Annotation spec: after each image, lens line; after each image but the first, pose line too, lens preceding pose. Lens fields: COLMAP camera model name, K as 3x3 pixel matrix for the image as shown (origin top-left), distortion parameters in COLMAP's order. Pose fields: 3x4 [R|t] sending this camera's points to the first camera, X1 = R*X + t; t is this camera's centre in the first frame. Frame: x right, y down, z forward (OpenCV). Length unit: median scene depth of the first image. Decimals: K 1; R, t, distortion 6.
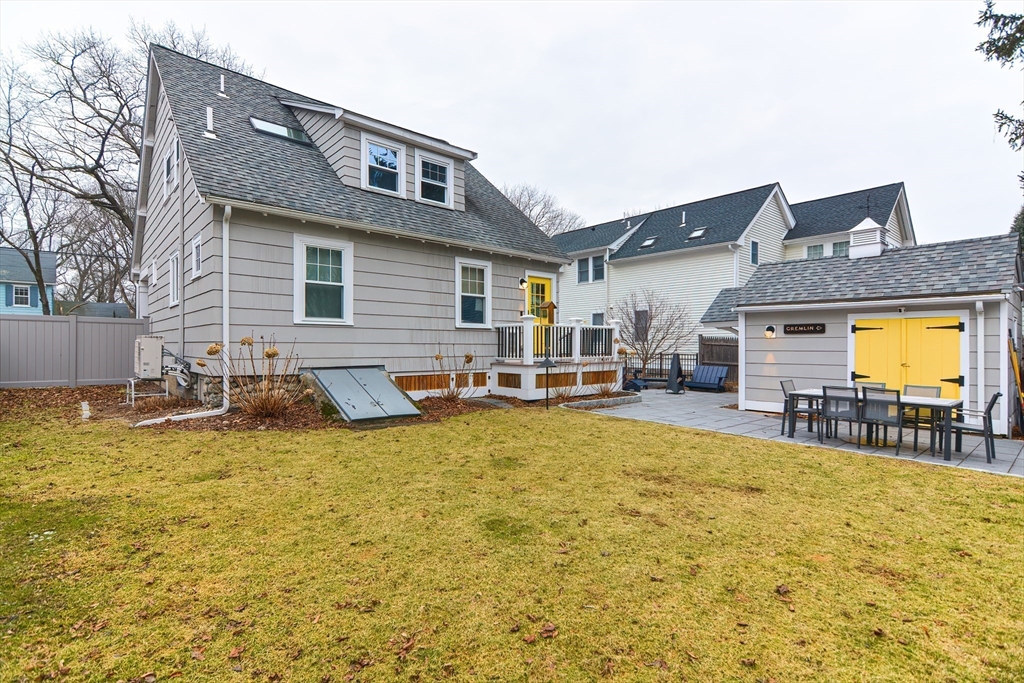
lens RADIAL K [[494.7, 0, 519.5], [0, 494.7, 344.6], [0, 0, 1]] dist [0.005542, 0.000268]
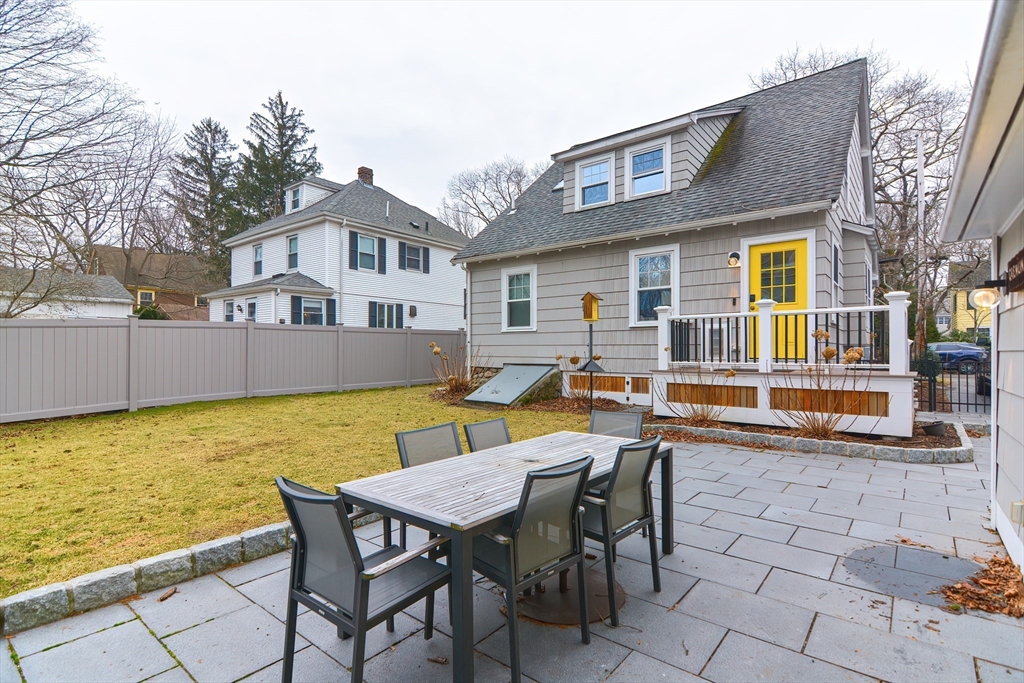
lens RADIAL K [[494.7, 0, 519.5], [0, 494.7, 344.6], [0, 0, 1]] dist [0.005542, 0.000268]
pose [[0.158941, -0.013284, -0.987199, 0.738152], [0.005853, 0.999905, -0.012513, 0.008560], [0.987271, -0.003790, 0.159004, 0.637917]]
